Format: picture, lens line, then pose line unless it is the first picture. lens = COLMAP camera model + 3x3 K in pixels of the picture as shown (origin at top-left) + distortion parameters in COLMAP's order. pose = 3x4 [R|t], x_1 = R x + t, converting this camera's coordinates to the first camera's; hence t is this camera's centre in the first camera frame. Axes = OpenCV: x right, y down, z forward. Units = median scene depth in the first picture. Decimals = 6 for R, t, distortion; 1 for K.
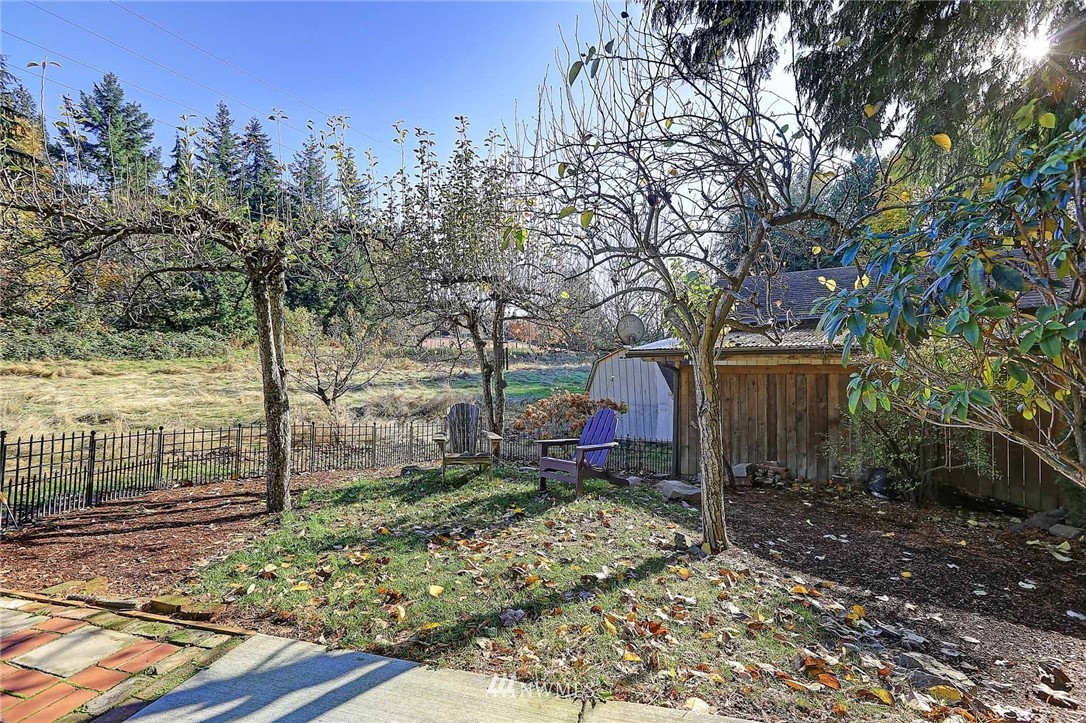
lens RADIAL K [[498.8, 0, 543.0], [0, 498.8, 361.5], [0, 0, 1]] dist [-0.042275, 0.016513]
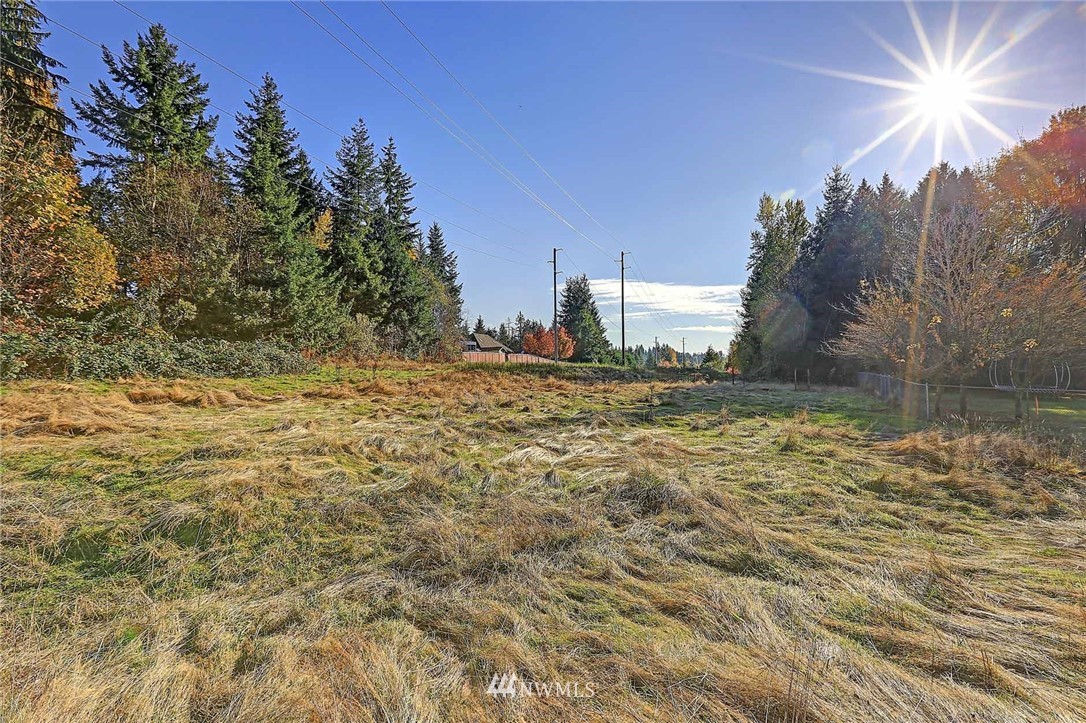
lens RADIAL K [[498.8, 0, 543.0], [0, 498.8, 361.5], [0, 0, 1]] dist [-0.042275, 0.016513]
pose [[0.994084, 0.007339, 0.108364, -0.335506], [-0.004801, 0.999708, -0.023664, -0.009140], [-0.108506, 0.023003, 0.993830, 0.132217]]
